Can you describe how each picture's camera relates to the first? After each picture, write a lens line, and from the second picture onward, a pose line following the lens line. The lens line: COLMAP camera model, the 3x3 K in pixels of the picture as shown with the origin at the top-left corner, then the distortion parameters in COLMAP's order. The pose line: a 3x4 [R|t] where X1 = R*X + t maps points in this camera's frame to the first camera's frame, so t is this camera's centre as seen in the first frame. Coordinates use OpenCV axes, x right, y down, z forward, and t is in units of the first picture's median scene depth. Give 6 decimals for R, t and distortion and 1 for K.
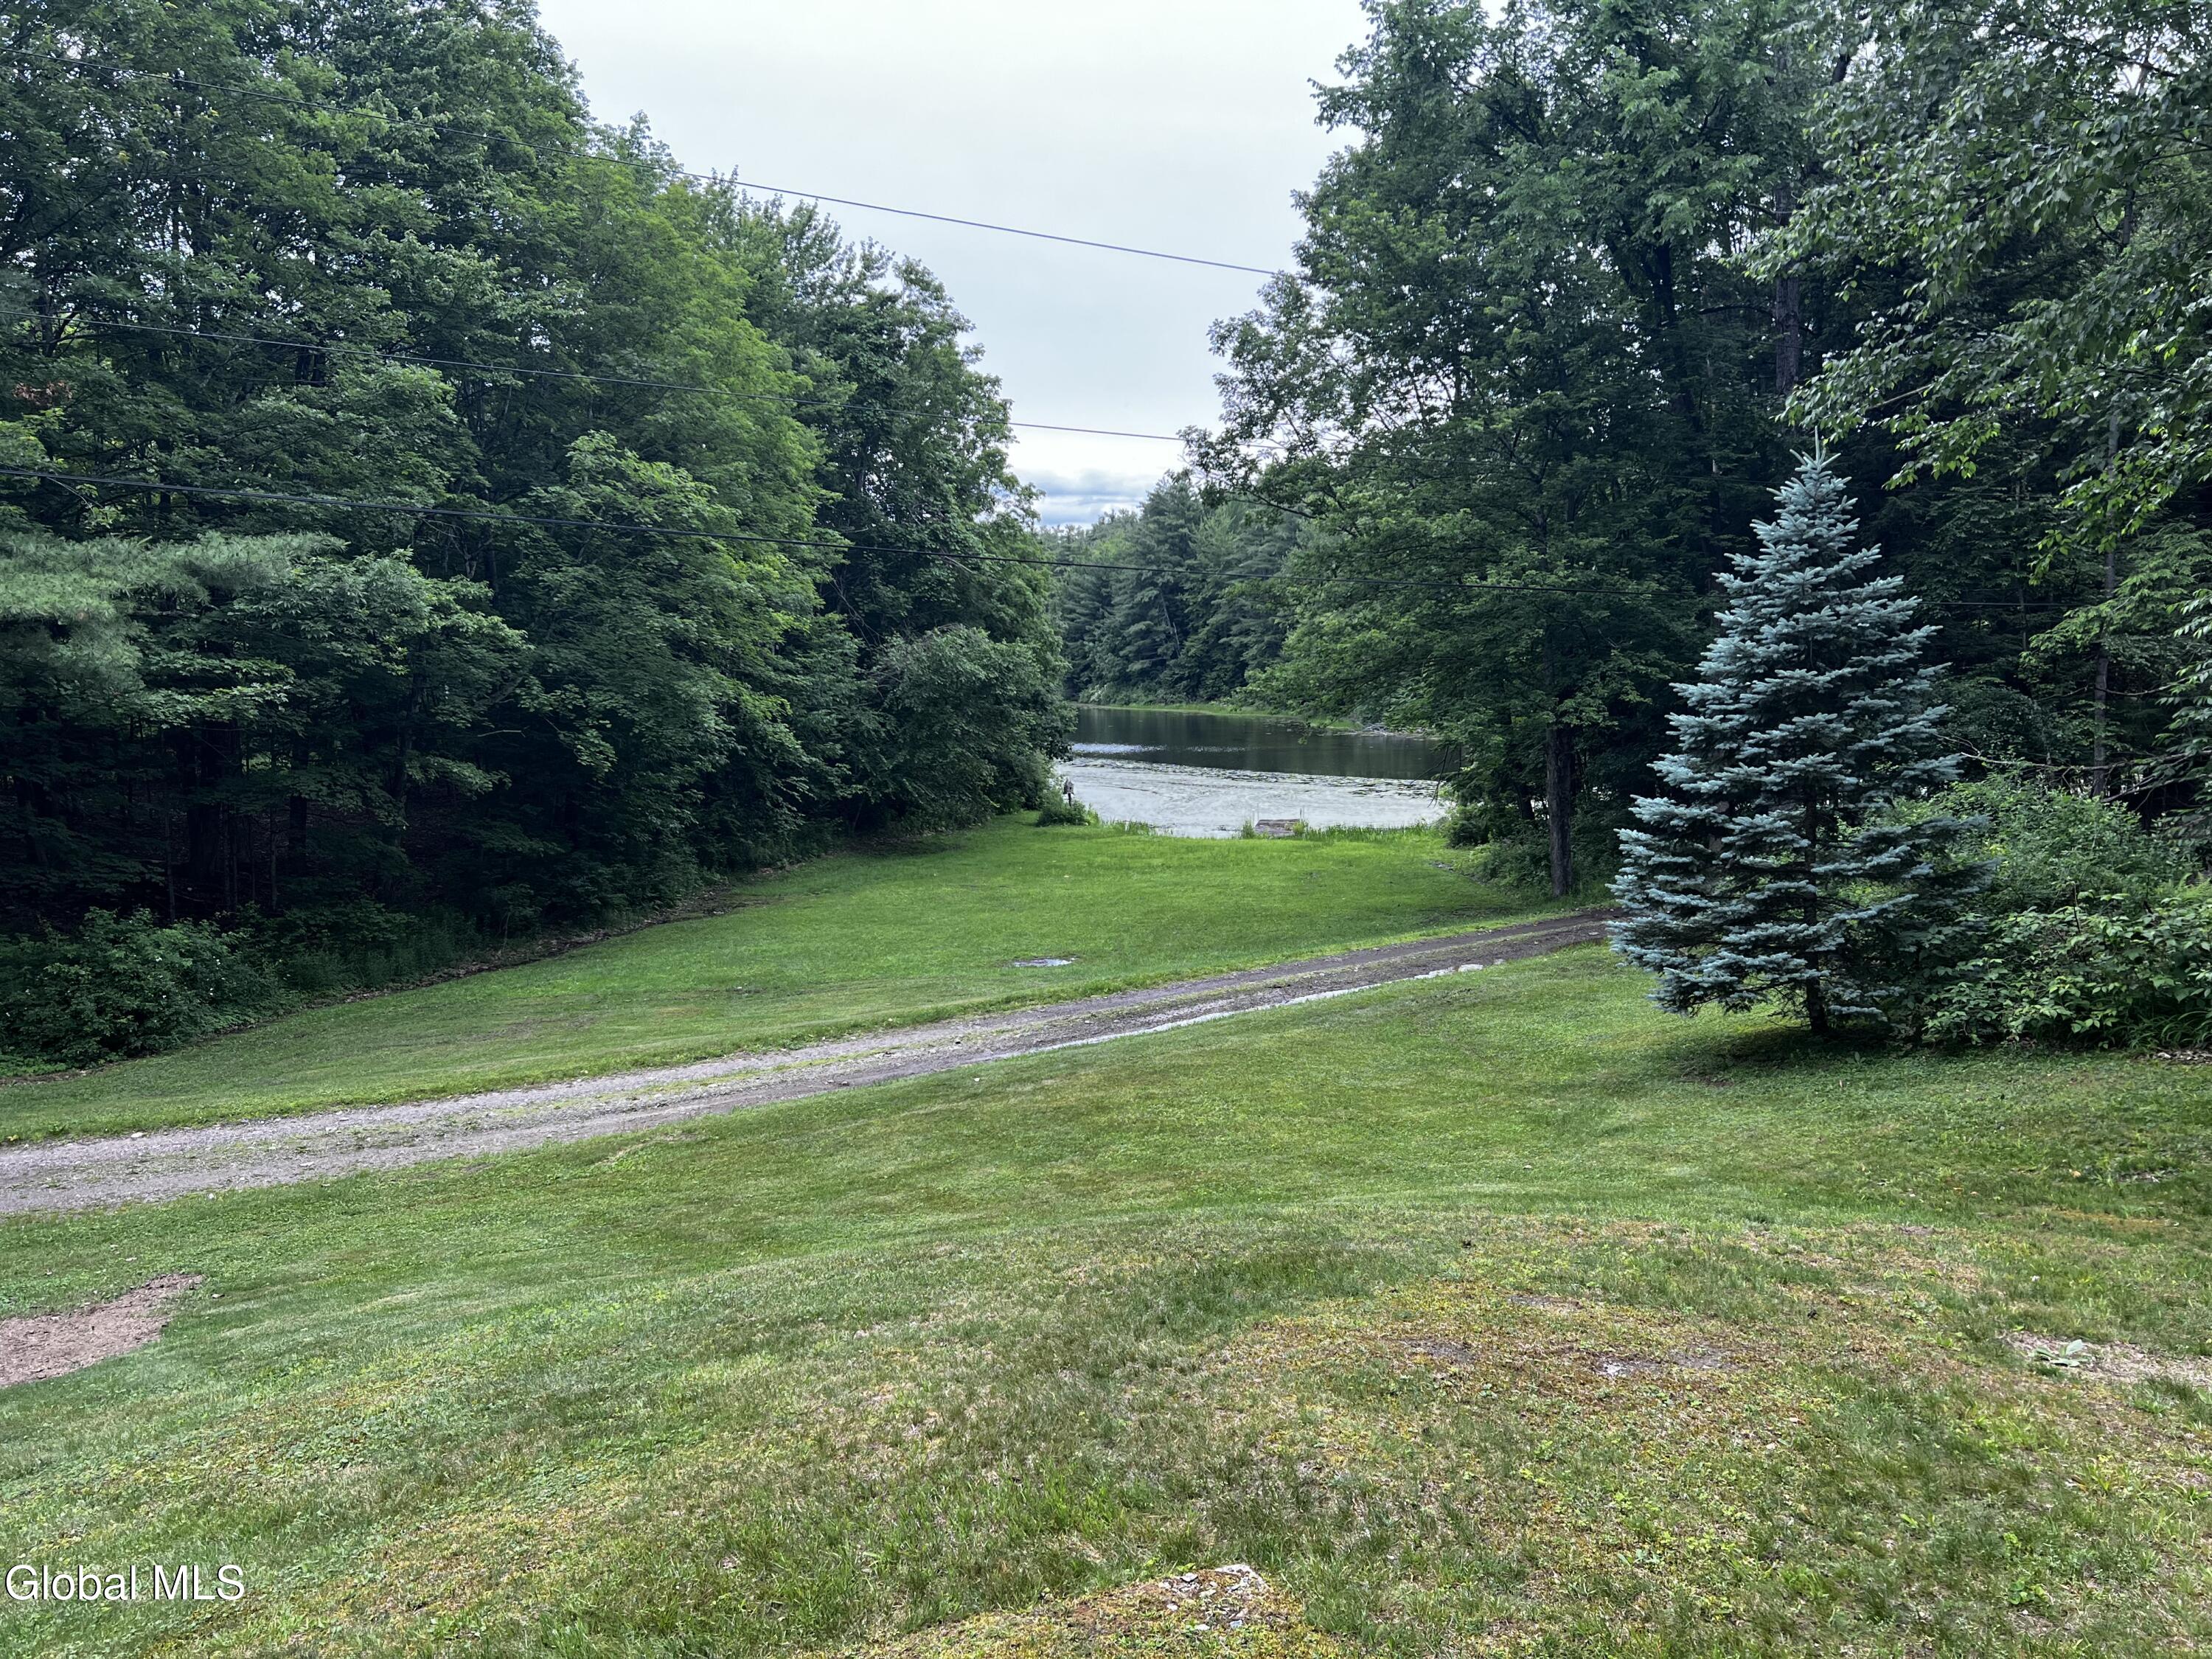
lens RADIAL K [[1675.5, 0, 1107.1], [0, 1675.5, 842.5], [0, 0, 1]] dist [0.050709, -0.051681]
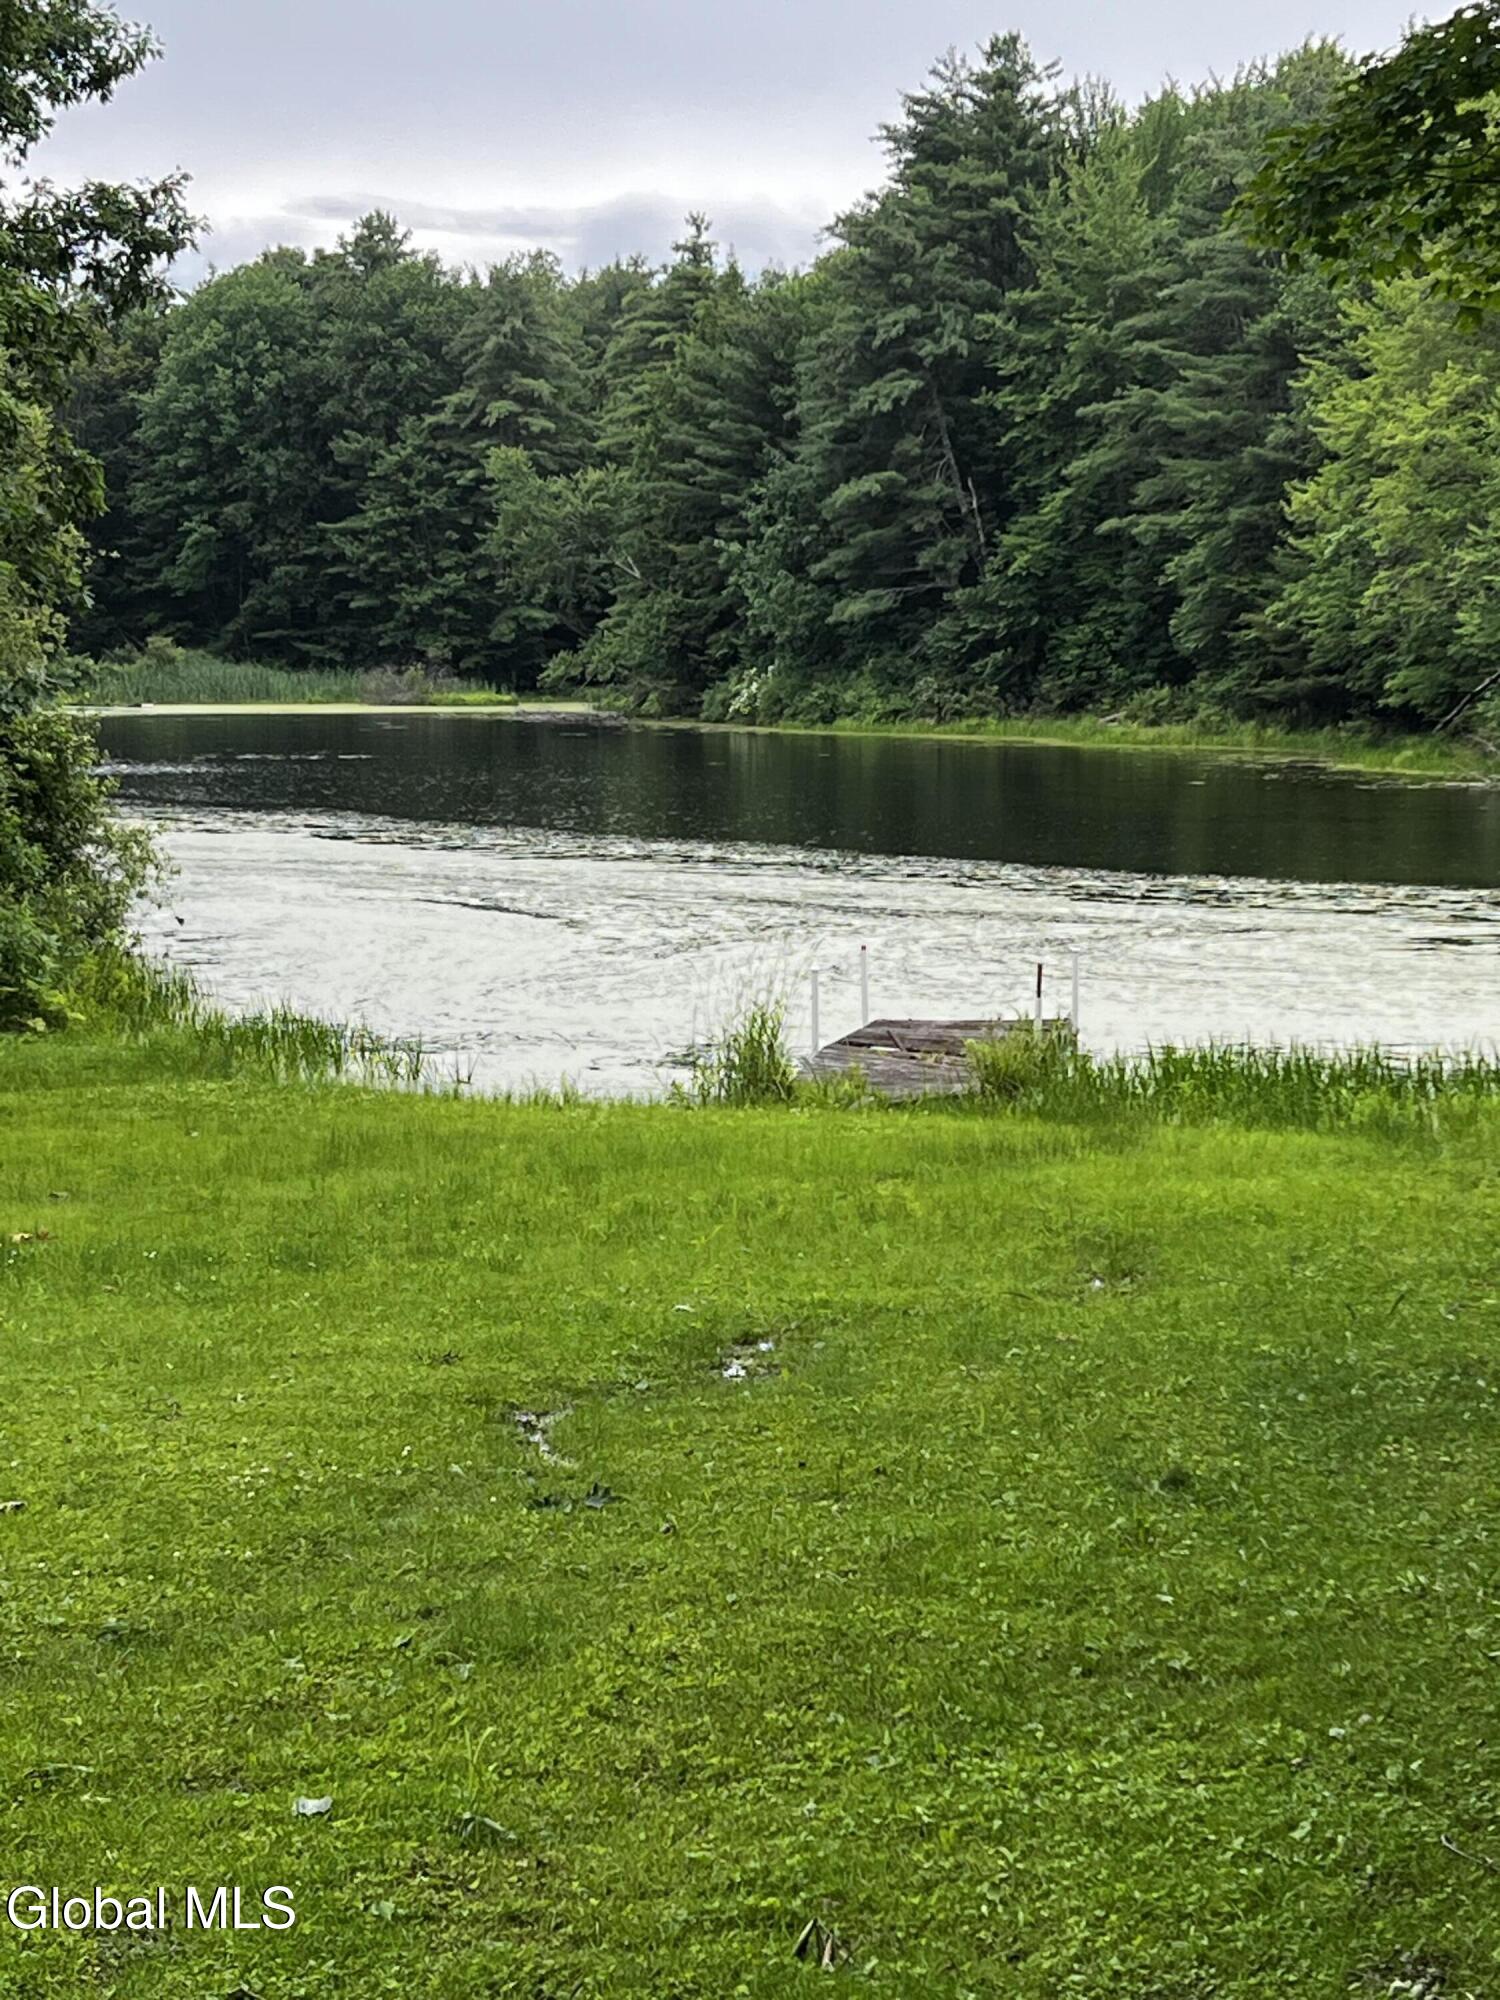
lens RADIAL K [[4328.9, 0, 748.0], [0, 4328.9, 1000.5], [0, 0, 1]] dist [0.247437, 0.000000]
pose [[0.999199, 0.015232, -0.037002, 0.116807], [-0.016358, 0.999406, -0.030331, 0.001405], [0.036518, 0.030912, 0.998855, 0.529945]]
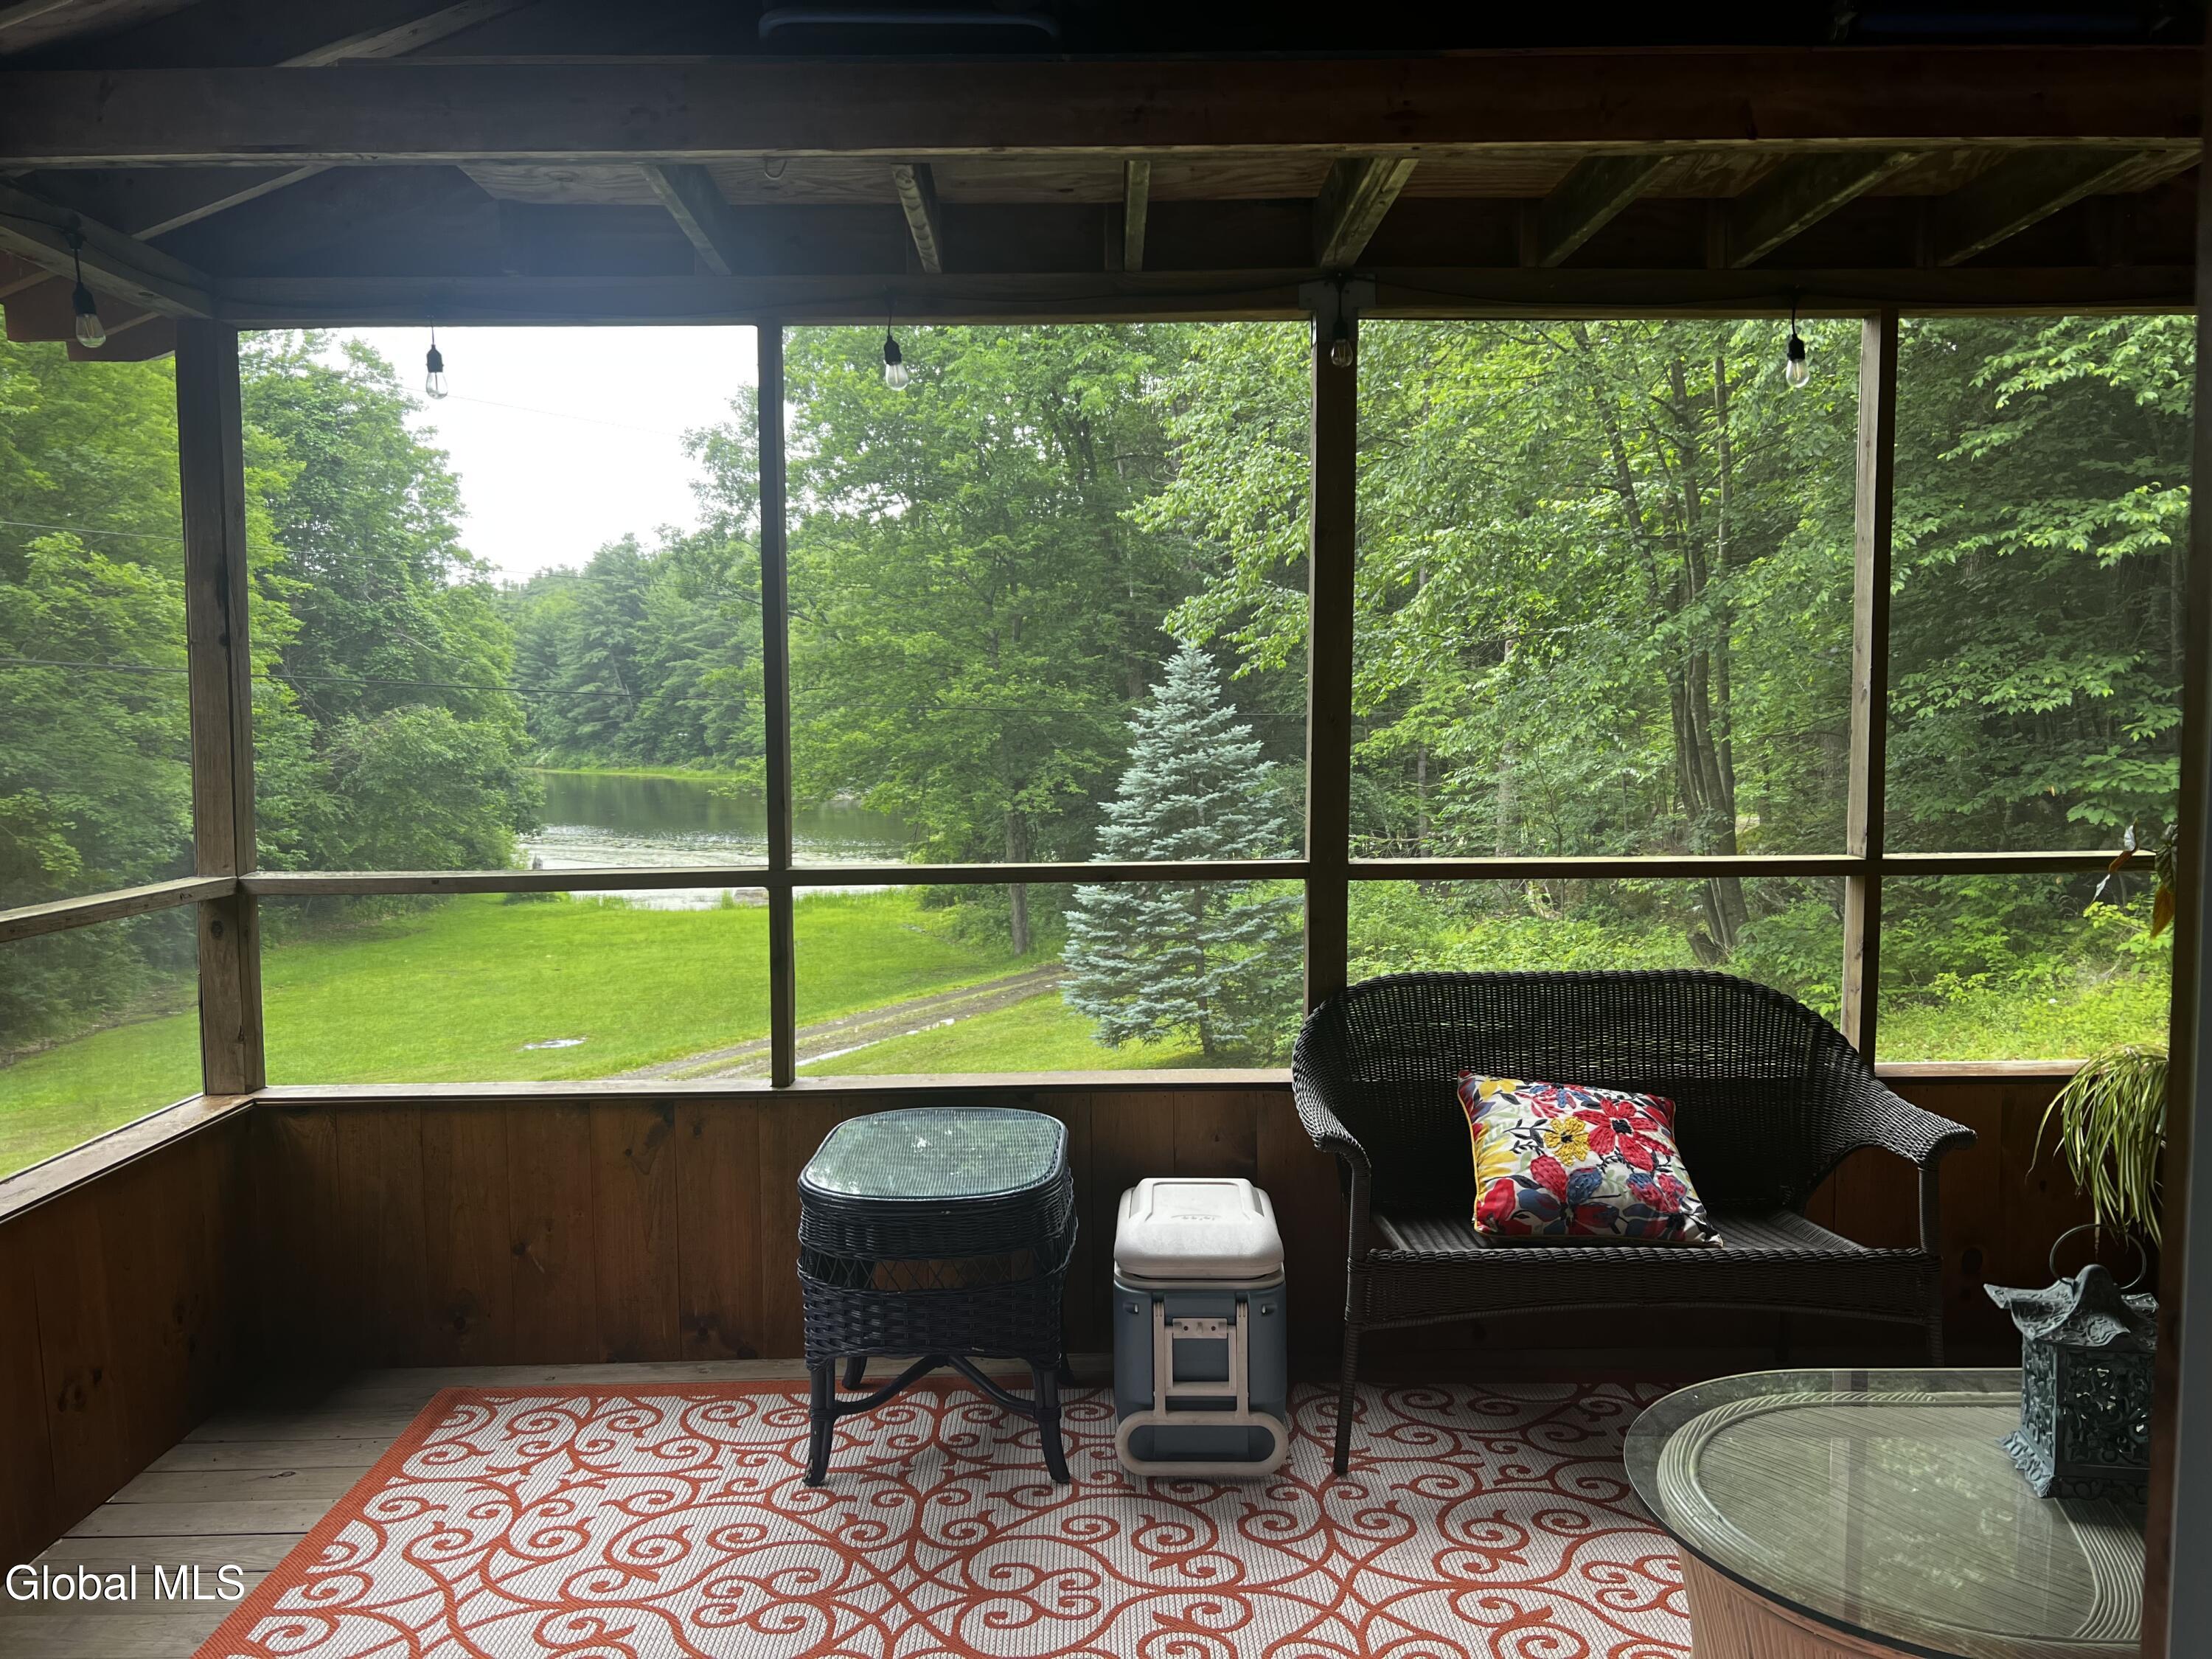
lens RADIAL K [[1675.5, 0, 1141.1], [0, 1675.5, 856.2], [0, 0, 1]] dist [0.050709, -0.051681]
pose [[0.942451, -0.028162, 0.333156, -0.027949], [0.036214, 0.999182, -0.017981, -0.009253], [-0.332377, 0.029011, 0.942700, -0.094568]]
